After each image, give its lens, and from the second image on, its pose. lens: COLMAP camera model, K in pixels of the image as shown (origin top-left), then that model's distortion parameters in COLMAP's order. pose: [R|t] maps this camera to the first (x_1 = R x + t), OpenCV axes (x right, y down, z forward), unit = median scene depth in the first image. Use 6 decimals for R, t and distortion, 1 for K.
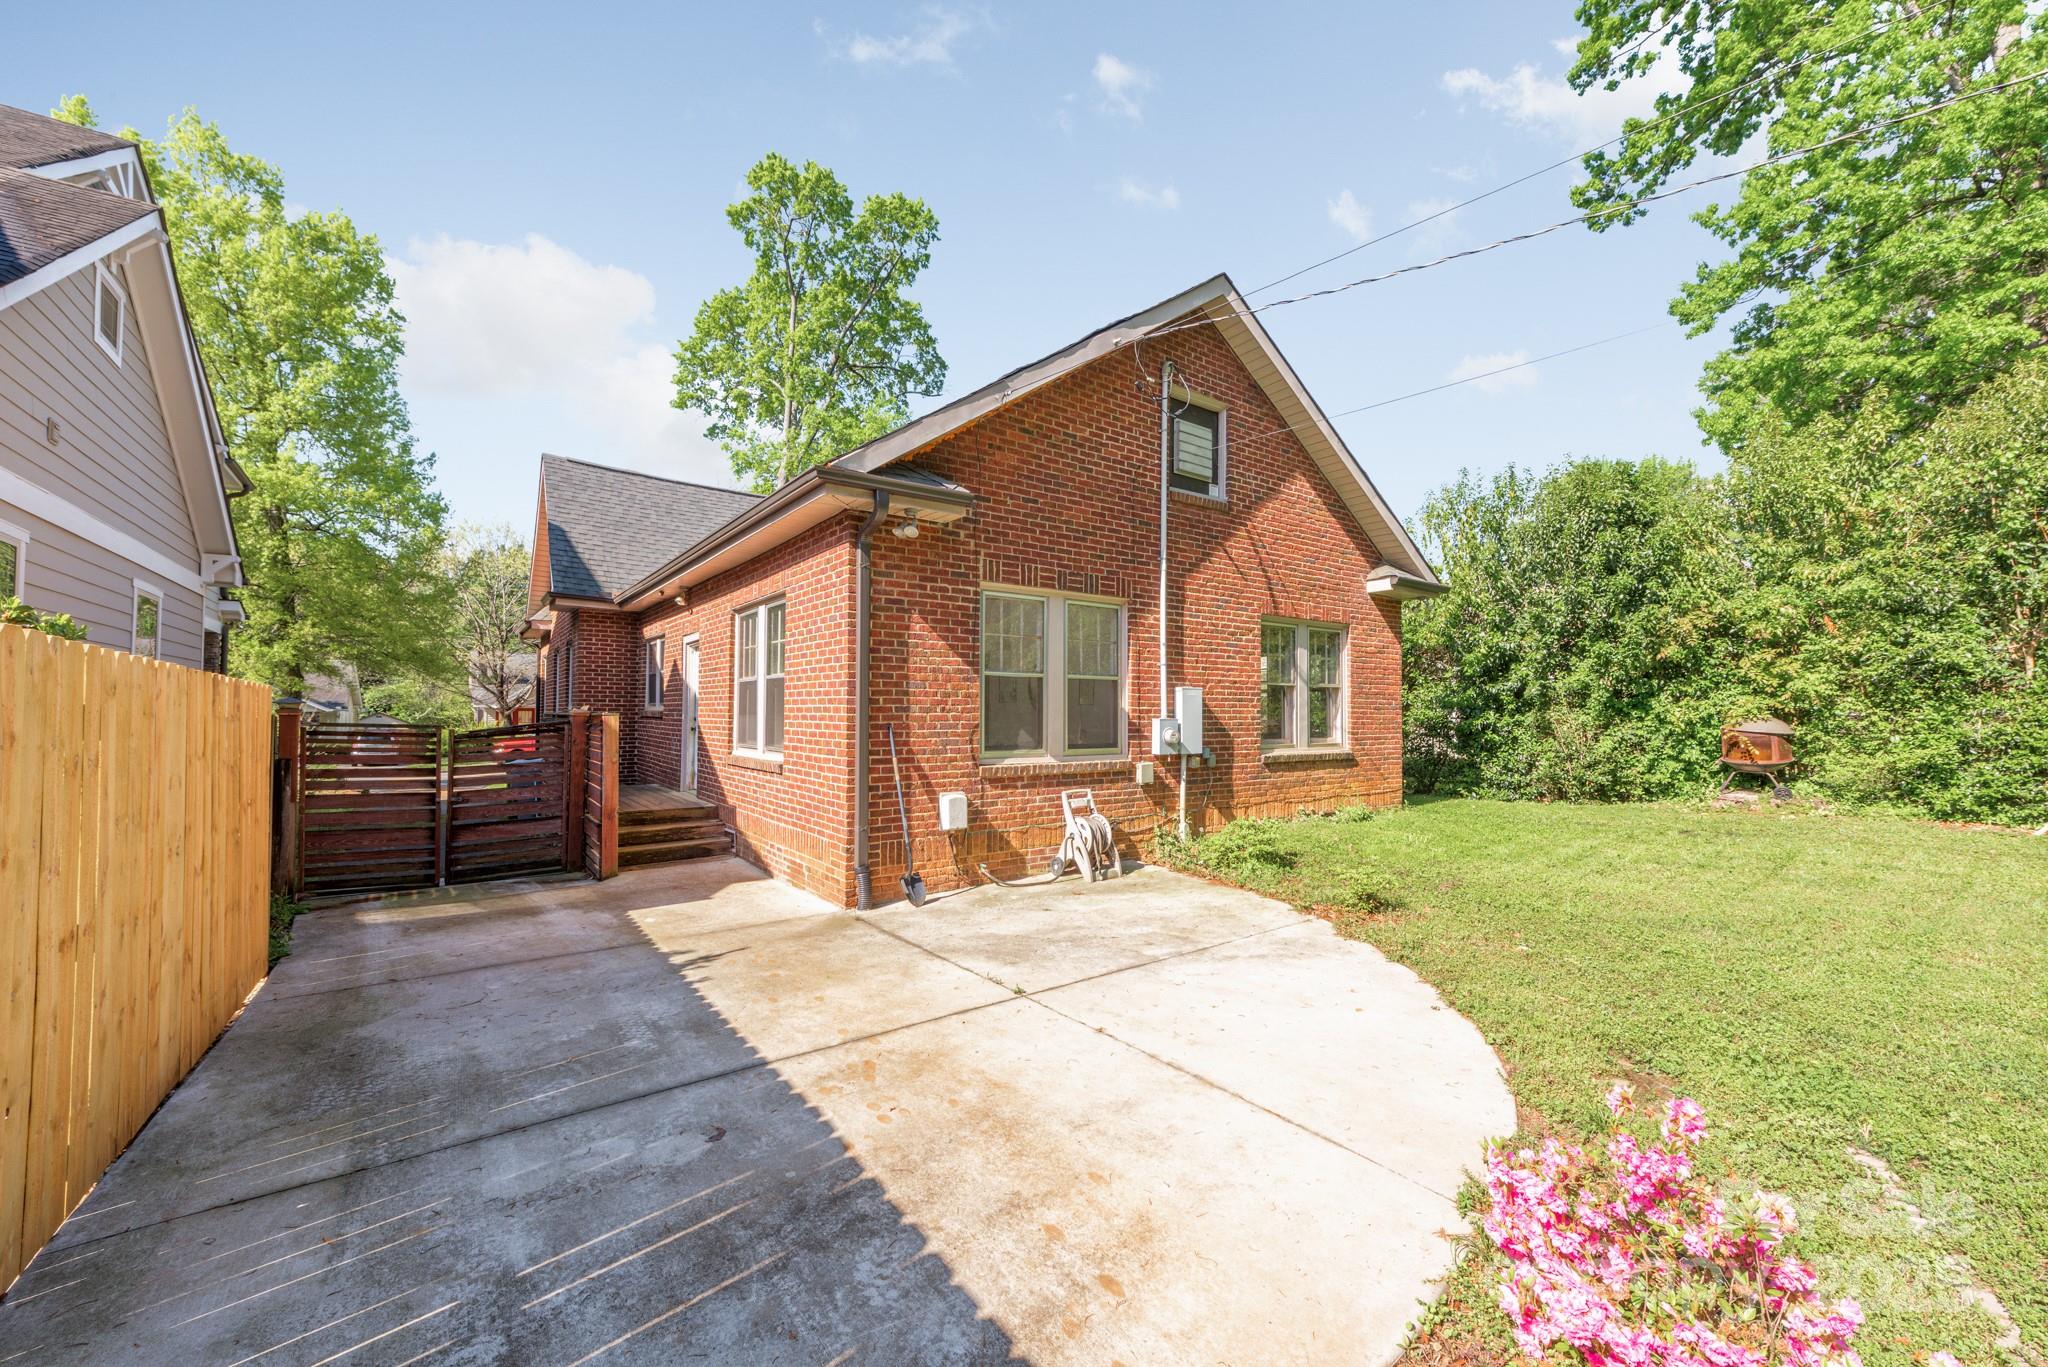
lens RADIAL K [[802.9, 0, 1032.0], [0, 802.9, 683.5], [0, 0, 1]] dist [0.009706, 0.000164]
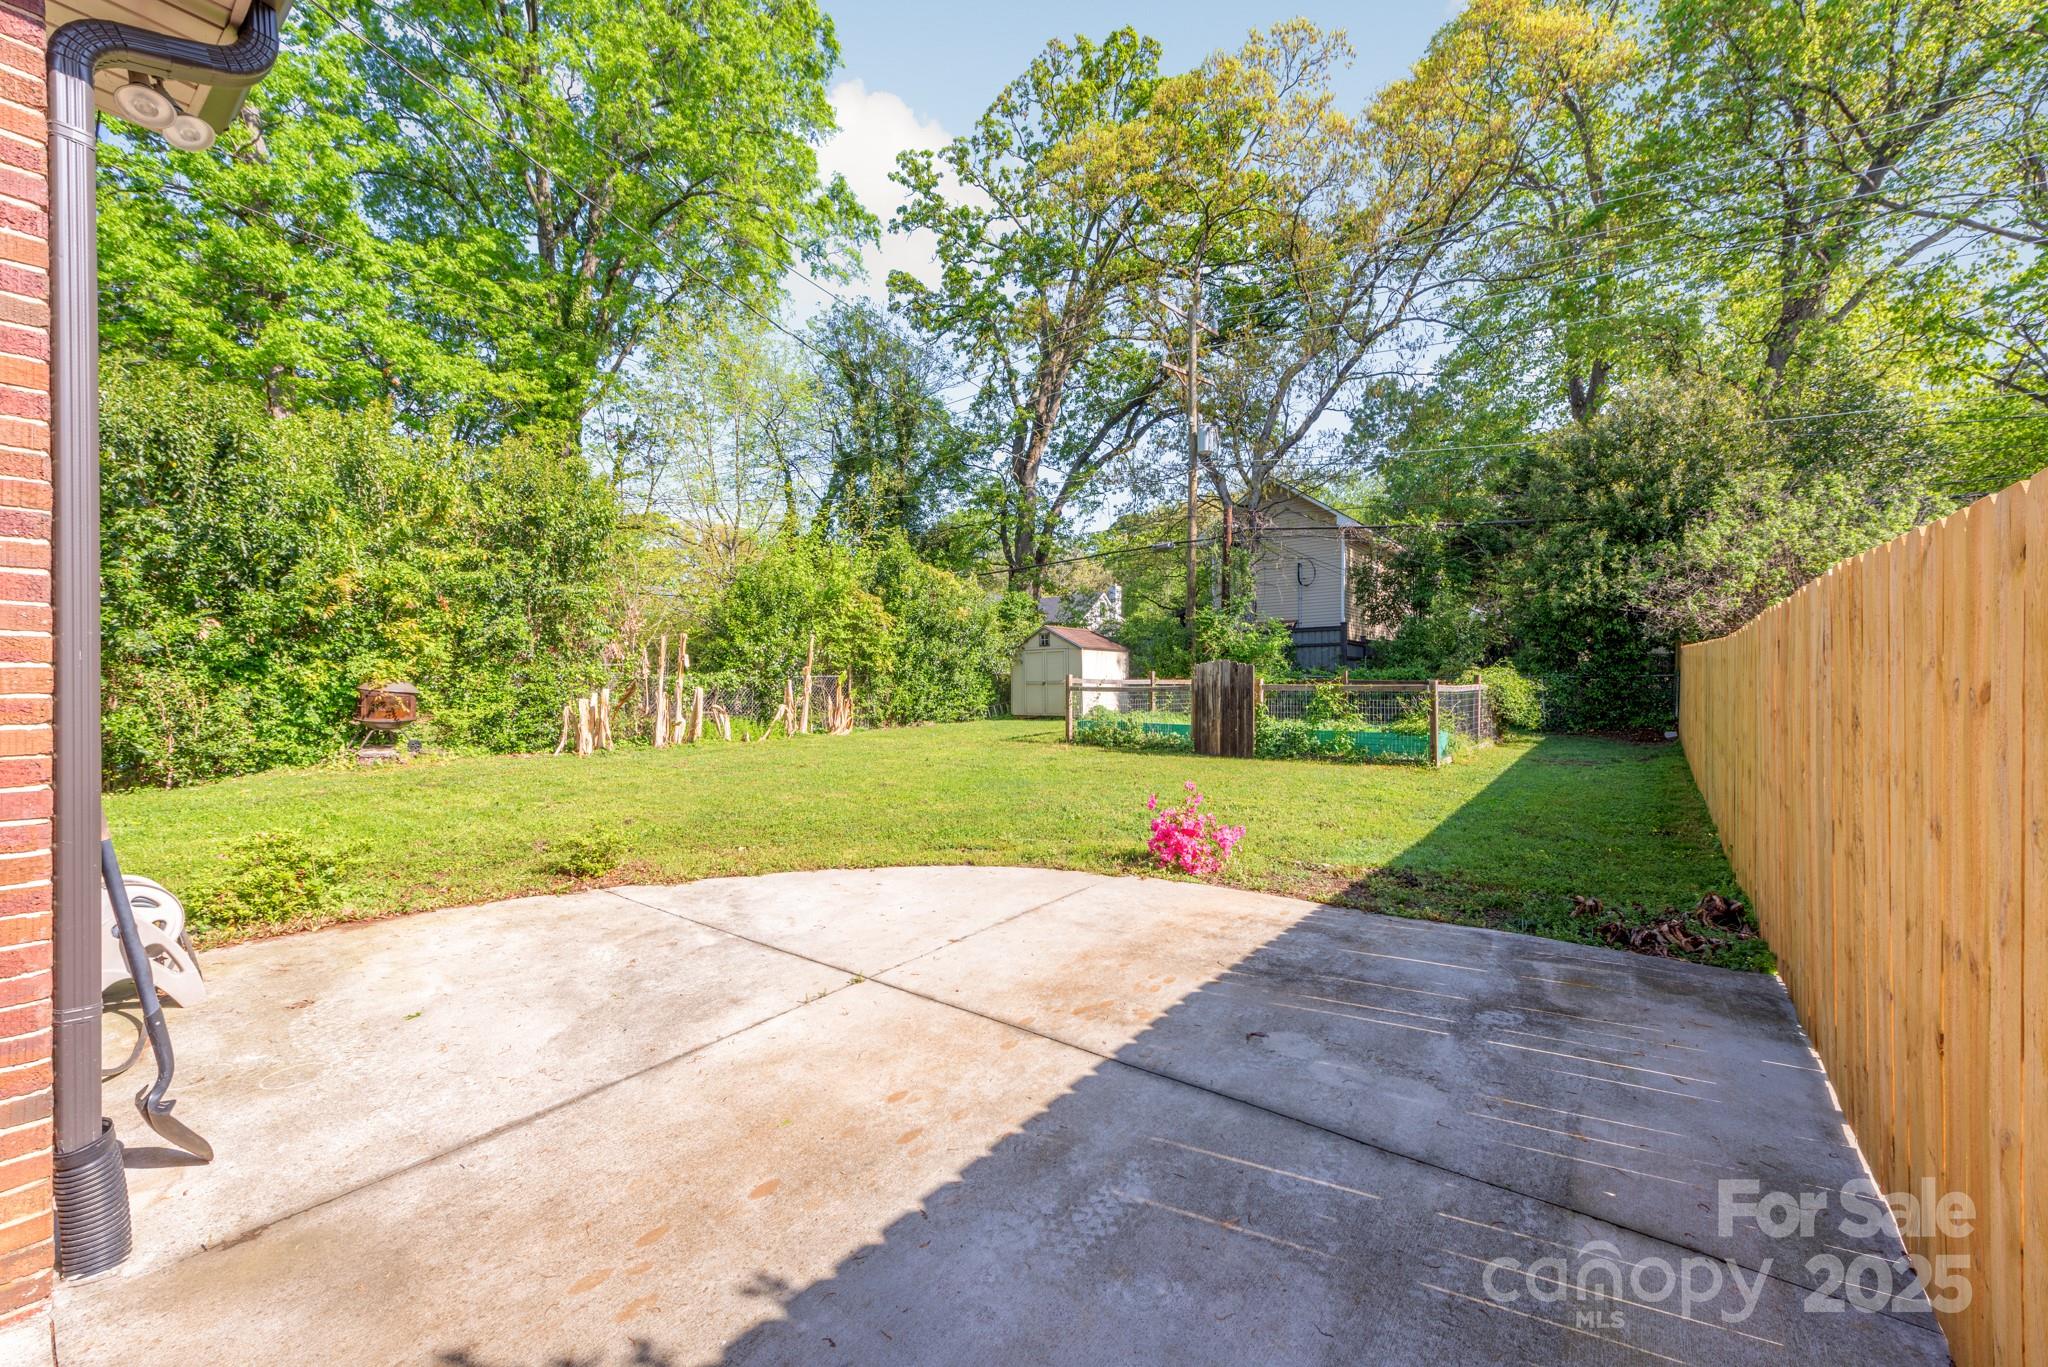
lens RADIAL K [[802.9, 0, 1032.0], [0, 802.9, 683.5], [0, 0, 1]] dist [0.009706, 0.000164]
pose [[-0.300654, 0.000886, 0.953733, -0.666203], [-0.029153, 0.999524, -0.010119, 0.050989], [-0.953288, -0.030847, -0.300485, 0.810927]]
